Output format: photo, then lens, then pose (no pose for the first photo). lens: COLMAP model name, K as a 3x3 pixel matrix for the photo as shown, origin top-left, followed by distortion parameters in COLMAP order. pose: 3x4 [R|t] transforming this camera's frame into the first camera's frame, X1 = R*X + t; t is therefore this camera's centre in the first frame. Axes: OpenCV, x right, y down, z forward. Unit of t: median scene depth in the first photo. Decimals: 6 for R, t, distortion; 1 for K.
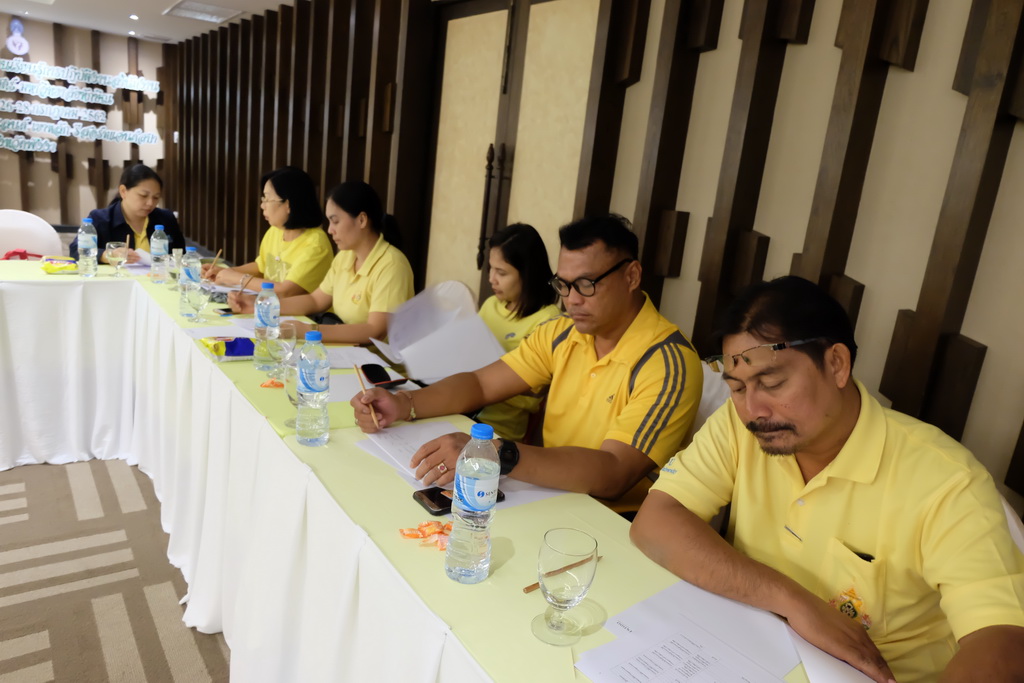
lens RADIAL K [[714.3, 0, 521.8], [0, 714.3, 327.4], [0, 0, 1]] dist [-0.005146, 0.024649]
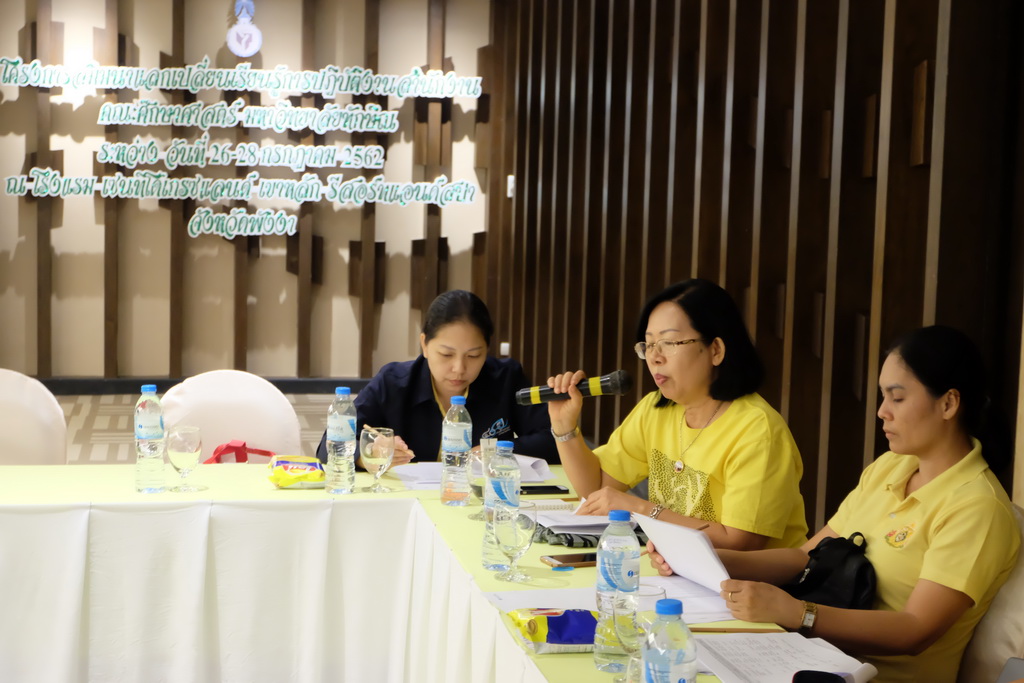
lens RADIAL K [[1868.3, 0, 512.0], [0, 1868.3, 341.4], [0, 0, 1]] dist [-0.024336, 0.000000]
pose [[0.899359, -0.035781, -0.435744, 0.054250], [-0.025415, 0.990682, -0.133805, 0.000799], [0.436471, 0.131413, 0.890070, -0.089520]]
